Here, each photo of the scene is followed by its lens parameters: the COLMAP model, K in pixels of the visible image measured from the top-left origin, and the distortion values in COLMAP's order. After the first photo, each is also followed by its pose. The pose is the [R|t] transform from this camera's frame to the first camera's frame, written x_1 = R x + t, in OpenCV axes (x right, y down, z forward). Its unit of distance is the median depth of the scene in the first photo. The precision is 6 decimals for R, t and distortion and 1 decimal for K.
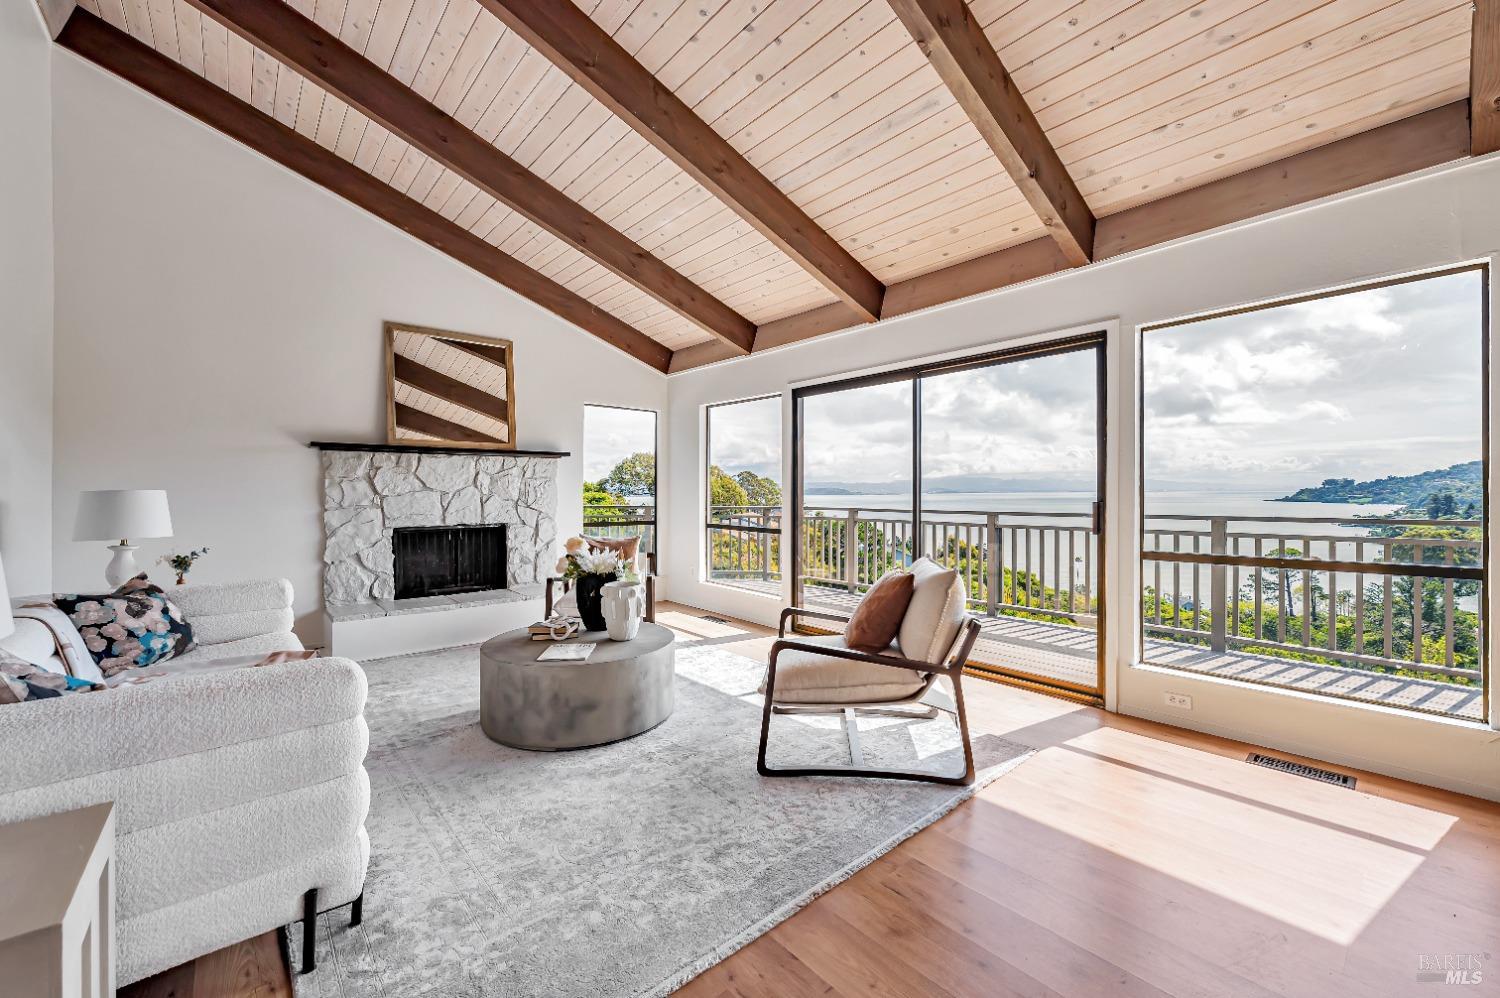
lens RADIAL K [[595.2, 0, 761.8], [0, 595.2, 493.2], [0, 0, 1]] dist [0.001732, -0.000223]
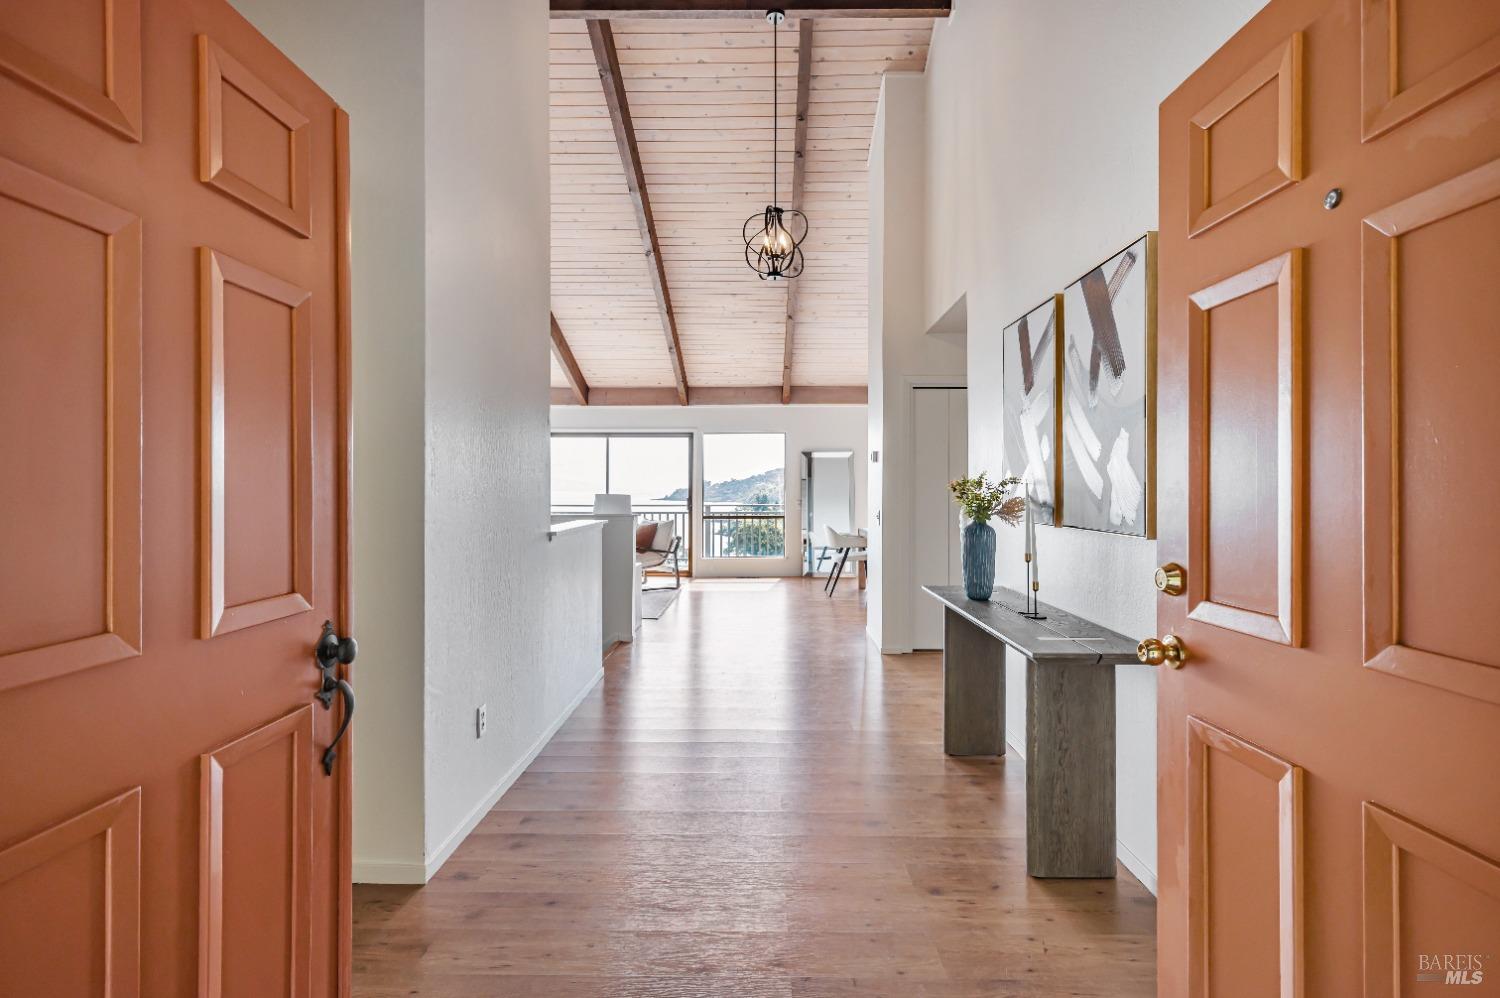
lens RADIAL K [[736.4, 0, 758.0], [0, 736.4, 487.1], [0, 0, 1]] dist [-0.002979, -0.000098]
pose [[0.662913, 0.008539, 0.748648, -1.421936], [-0.003516, 0.999959, -0.008292, -0.005371], [-0.748688, 0.002865, 0.662916, -1.168020]]
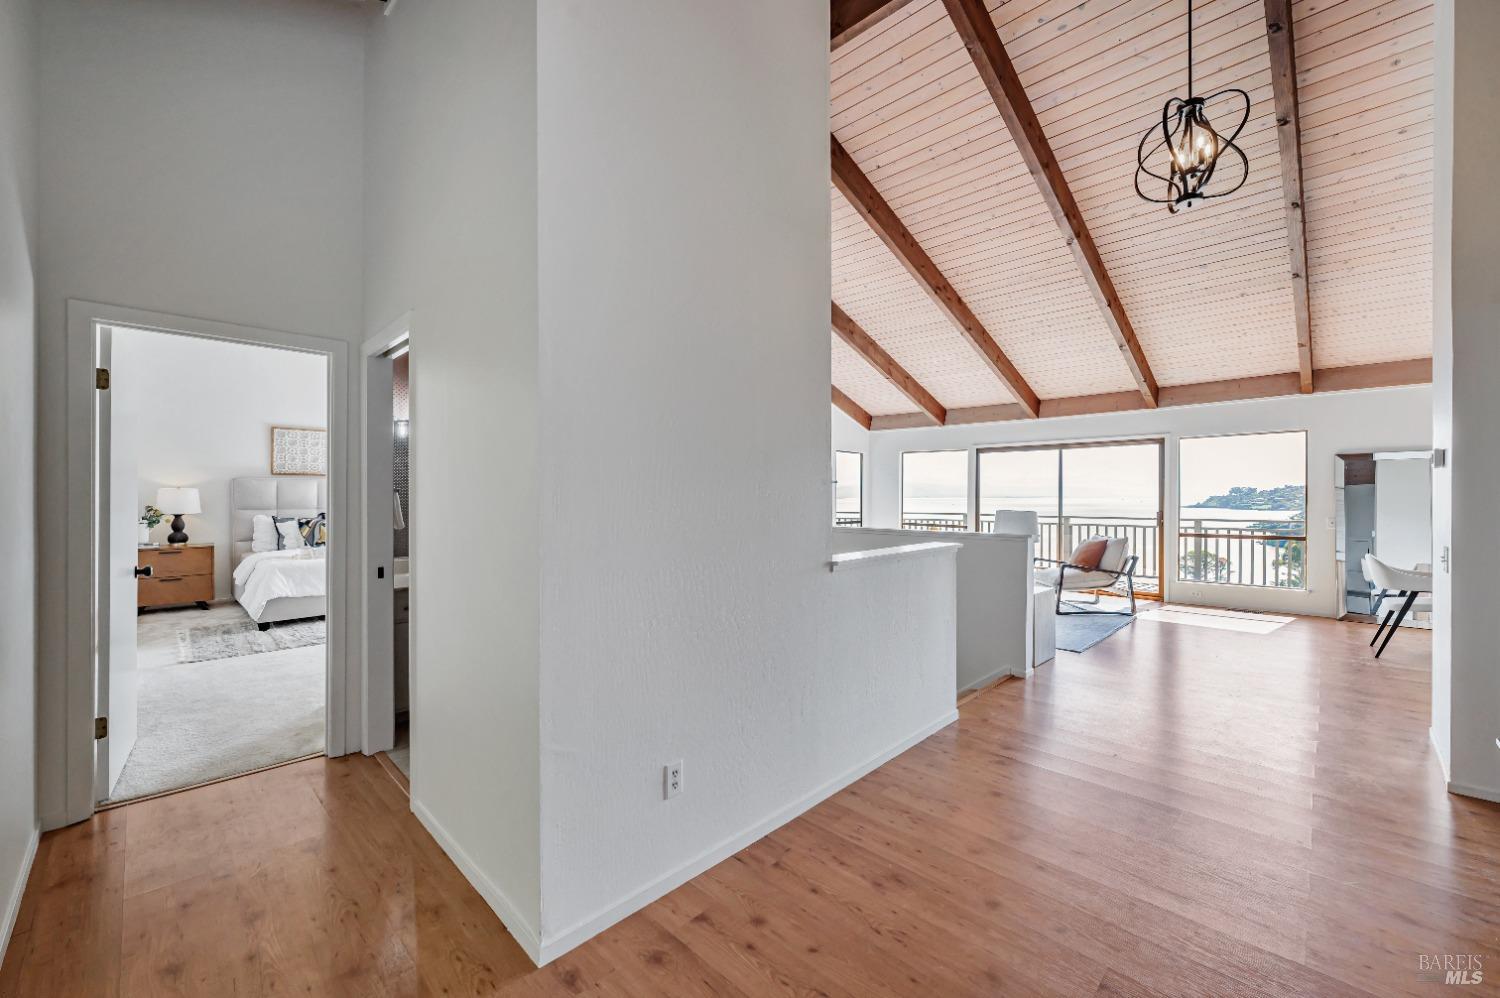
lens RADIAL K [[595.2, 0, 758.2], [0, 595.2, 495.2], [0, 0, 1]] dist [0.001732, -0.000223]
pose [[0.996292, 0.007015, 0.085753, -1.024865], [-0.006753, 0.999972, -0.003350, -0.027713], [-0.085774, 0.002759, 0.996311, -1.006563]]
